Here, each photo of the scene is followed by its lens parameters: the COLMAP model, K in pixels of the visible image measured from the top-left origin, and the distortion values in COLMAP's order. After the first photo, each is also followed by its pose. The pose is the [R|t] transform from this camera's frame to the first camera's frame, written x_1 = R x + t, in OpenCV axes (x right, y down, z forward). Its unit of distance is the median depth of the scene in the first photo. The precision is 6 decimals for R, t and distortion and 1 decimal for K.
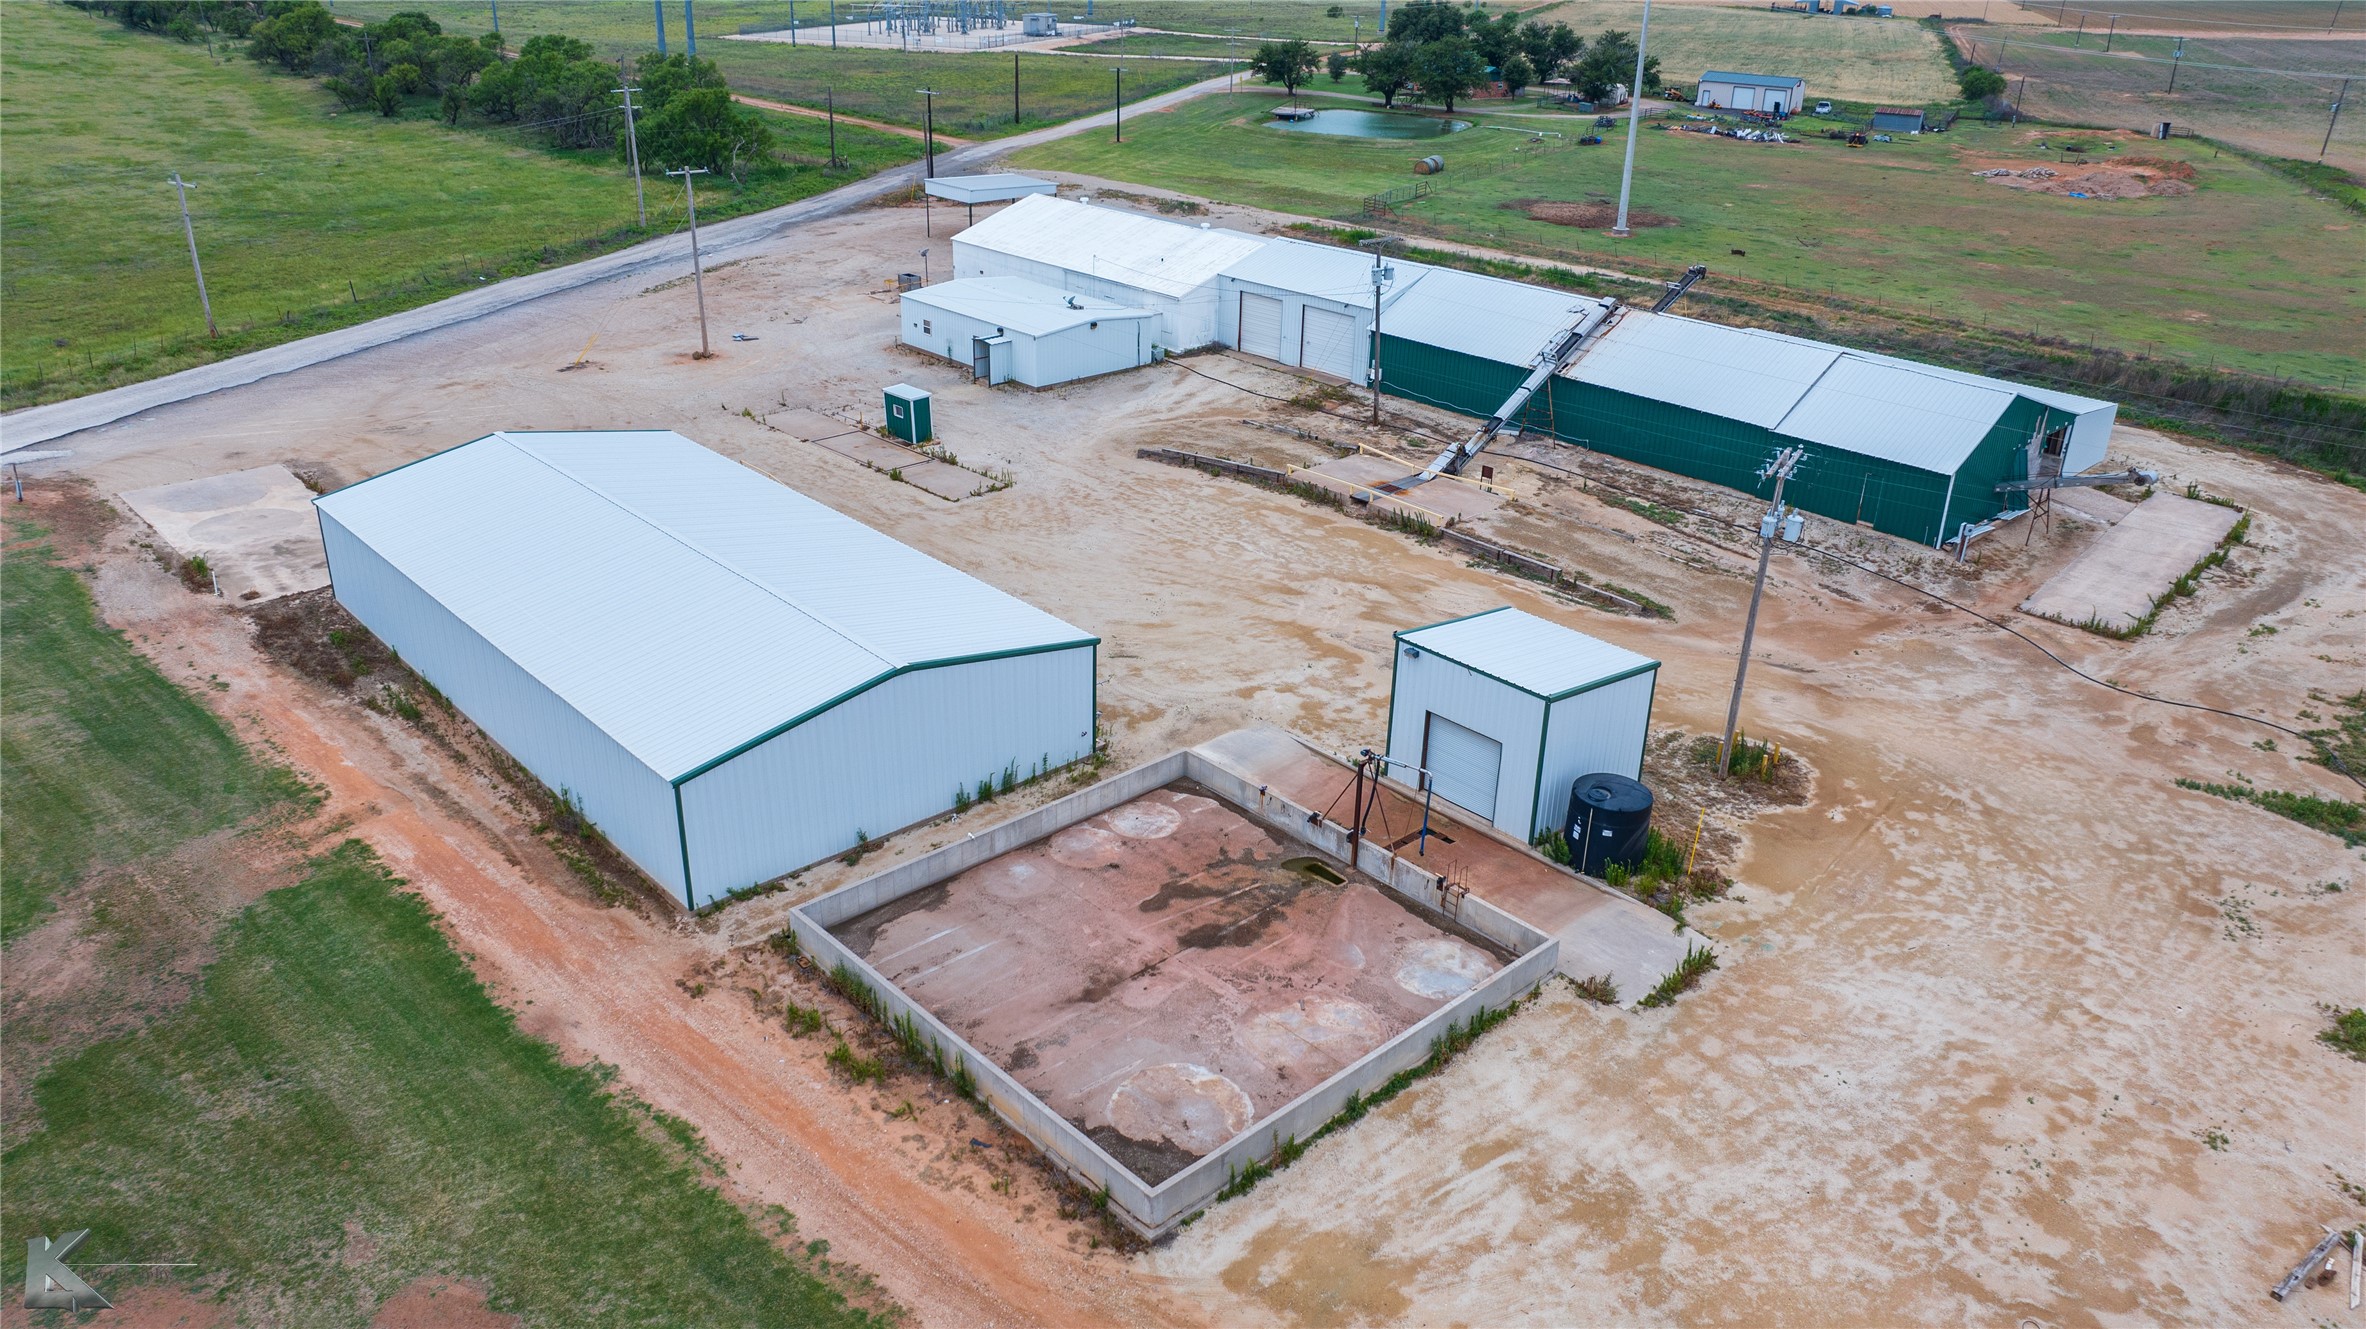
lens RADIAL K [[1665.0, 0, 1183.0], [0, 1665.0, 664.5], [0, 0, 1]] dist [-0.016853, 0.002370]
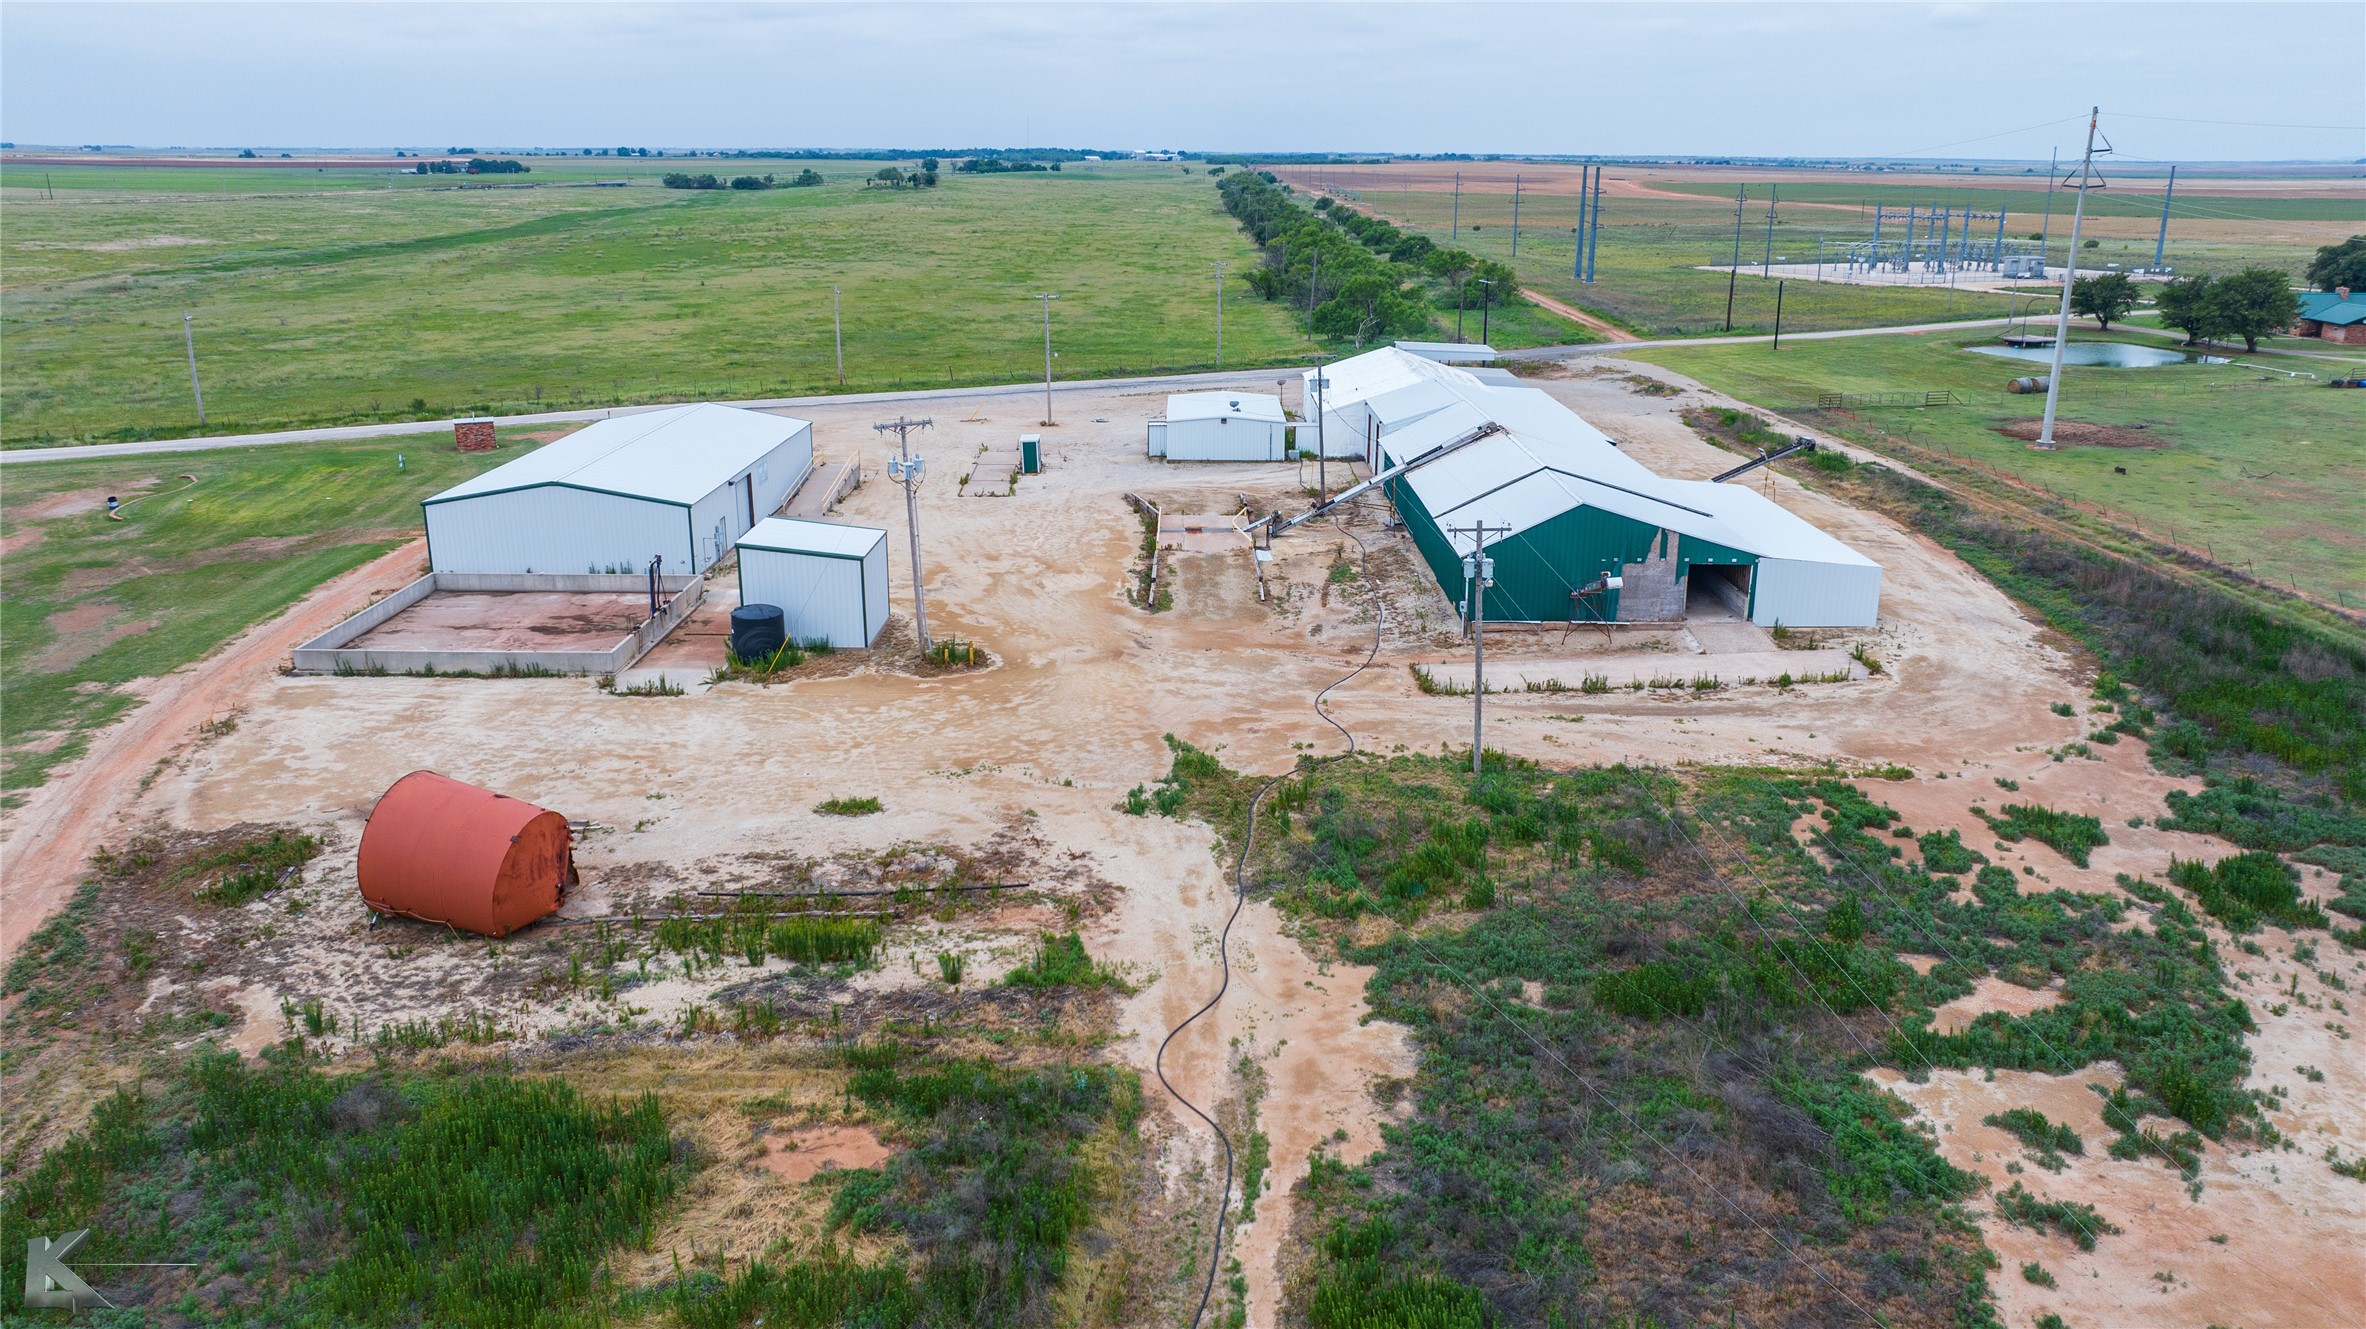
lens RADIAL K [[1665.0, 0, 1183.0], [0, 1665.0, 664.5], [0, 0, 1]] dist [-0.016853, 0.002370]
pose [[0.727297, 0.181404, -0.661915, 1.414158], [-0.274817, 0.960719, -0.038669, 0.065513], [0.628899, 0.210030, 0.748581, 0.080705]]
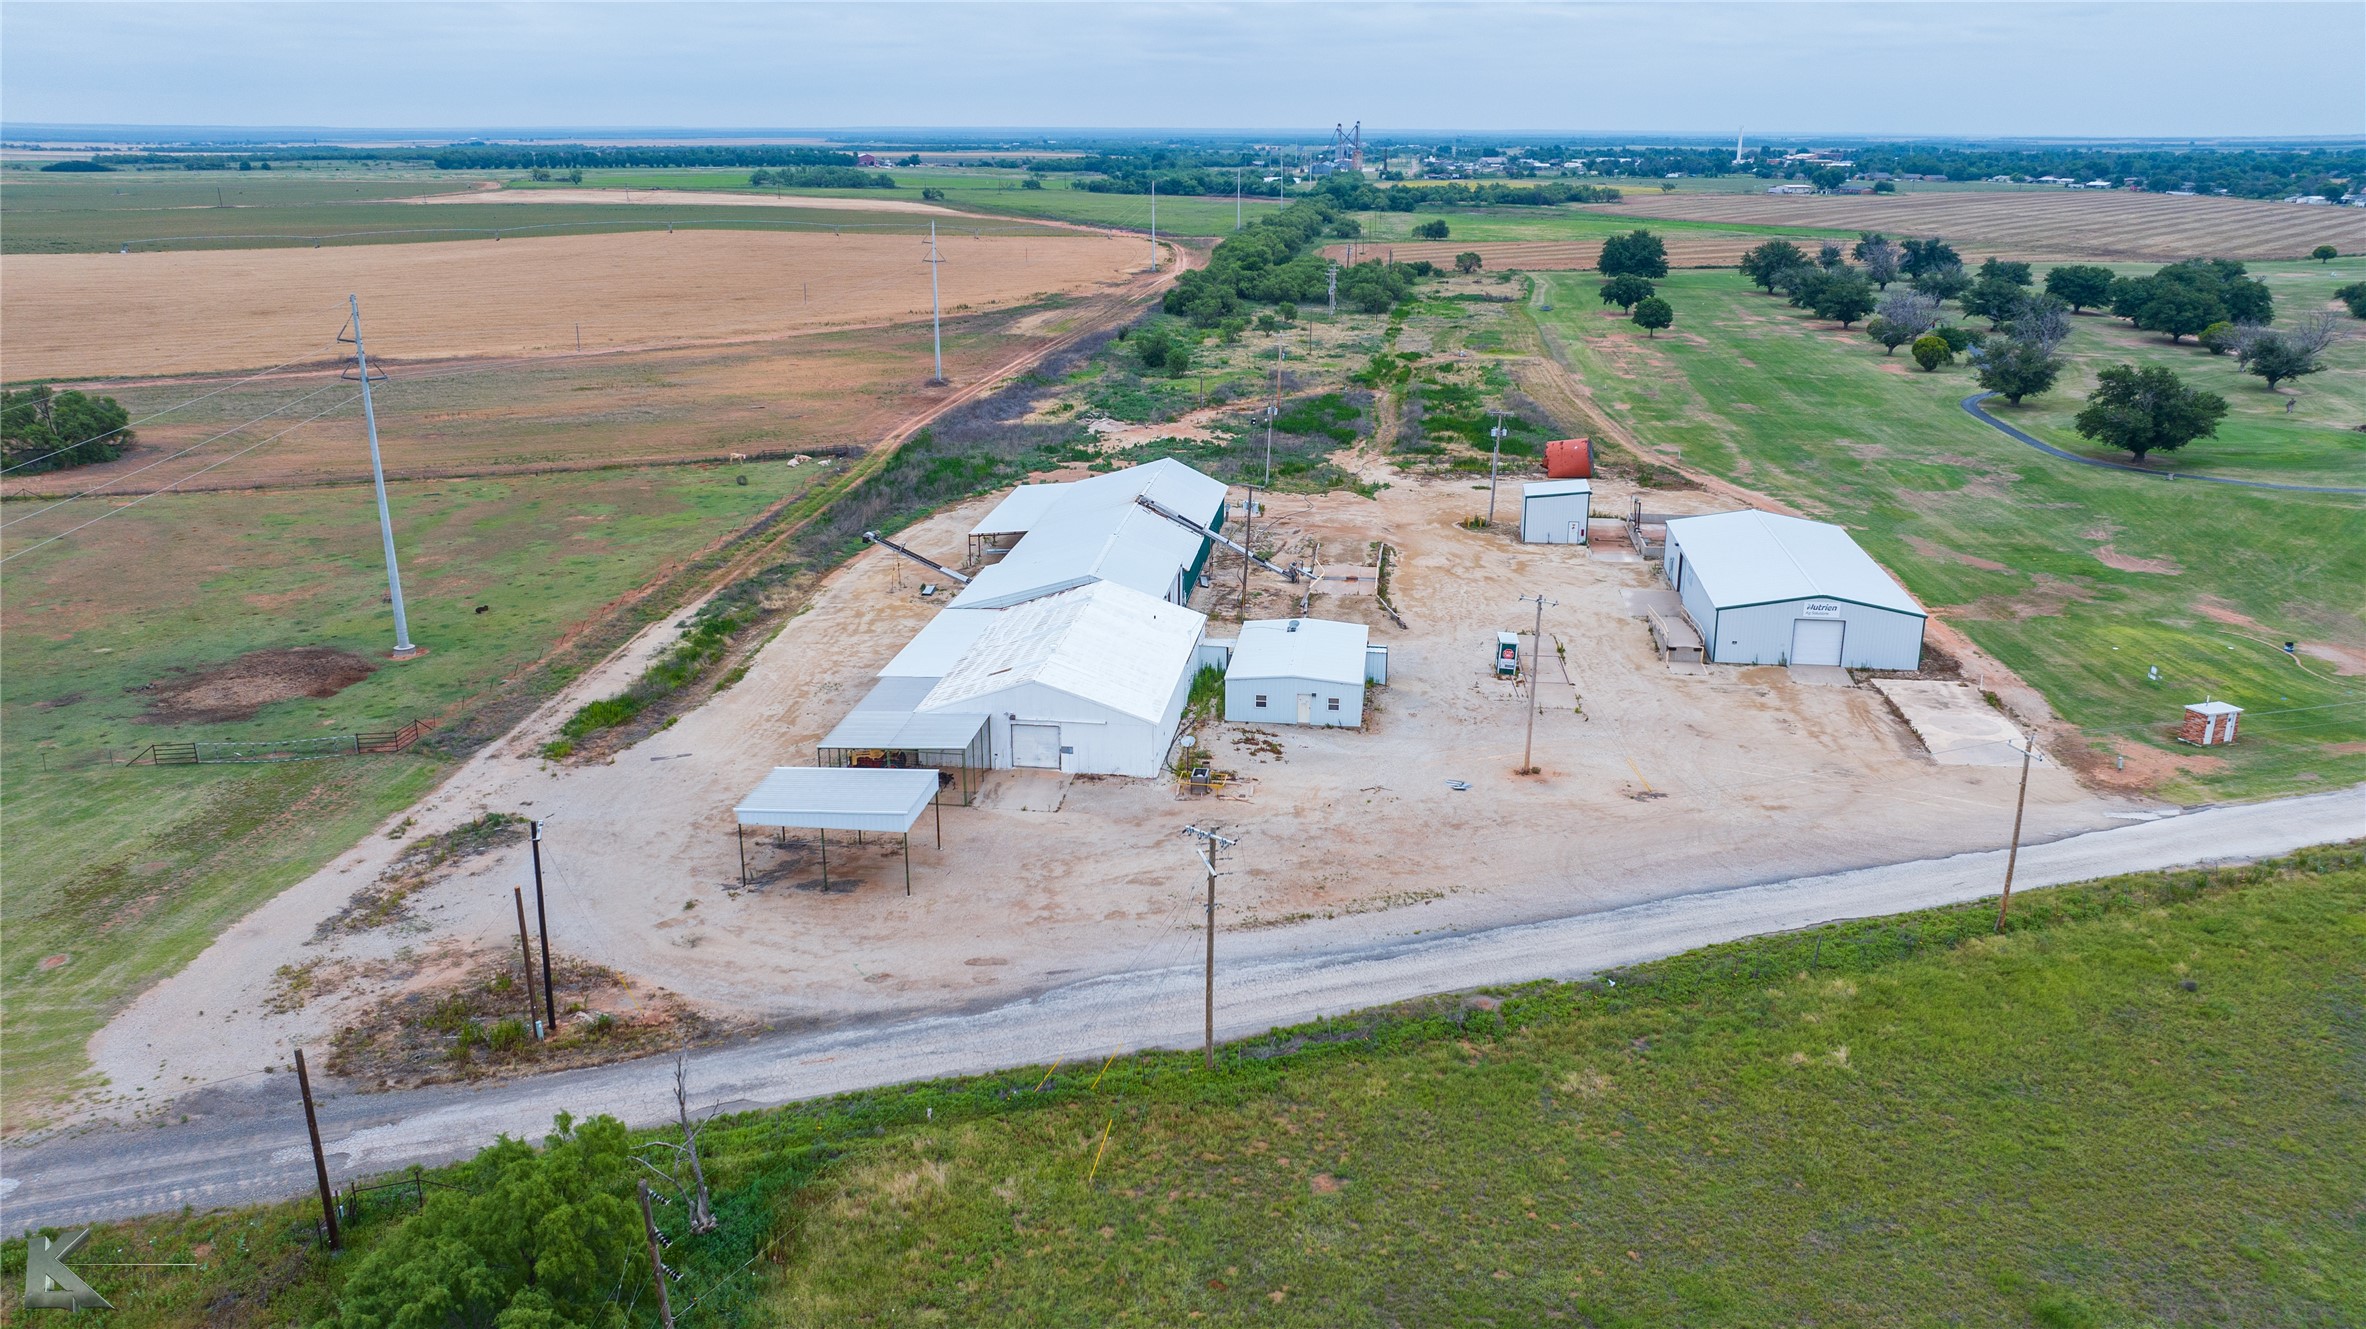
lens RADIAL K [[1728.2, 0, 1183.0], [0, 1728.2, 664.5], [0, 0, 1]] dist [-0.014181, -0.002120]
pose [[-0.634453, -0.259256, 0.728187, -1.641879], [0.305444, 0.781310, 0.544296, -1.586648], [-0.710052, 0.567750, -0.416517, 2.812132]]
